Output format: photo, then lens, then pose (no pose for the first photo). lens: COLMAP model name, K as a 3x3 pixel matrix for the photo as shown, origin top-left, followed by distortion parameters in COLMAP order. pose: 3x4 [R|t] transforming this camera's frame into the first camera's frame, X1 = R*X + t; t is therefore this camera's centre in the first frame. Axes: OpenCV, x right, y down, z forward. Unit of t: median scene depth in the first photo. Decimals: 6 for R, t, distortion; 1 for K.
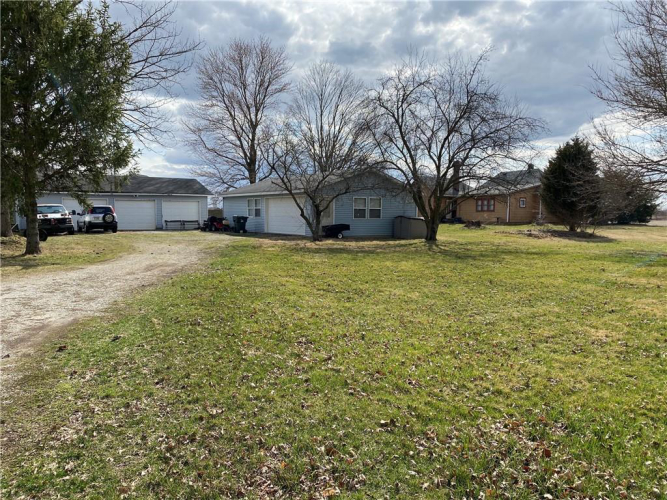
lens RADIAL K [[540.9, 0, 333.5], [0, 540.9, 250.0], [0, 0, 1]] dist [0.000249, -0.002520]
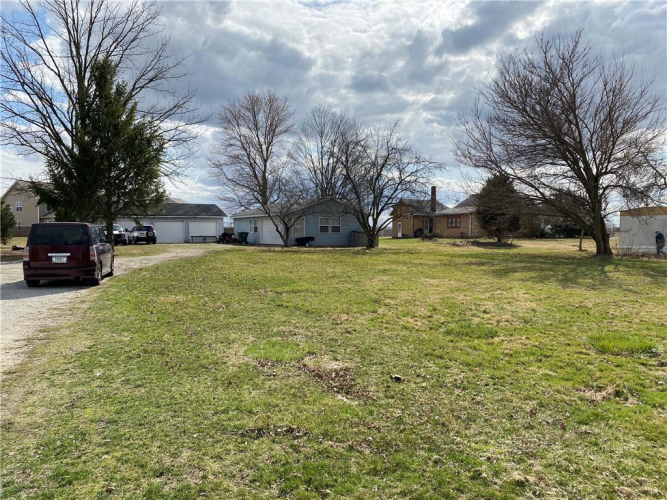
lens RADIAL K [[513.4, 0, 333.5], [0, 513.4, 246.7], [0, 0, 1]] dist [0.020705, -0.013917]
pose [[0.998962, -0.005998, -0.045162, 0.099008], [0.004307, 0.999290, -0.037439, 0.021412], [0.045354, 0.037206, 0.998278, -0.255963]]
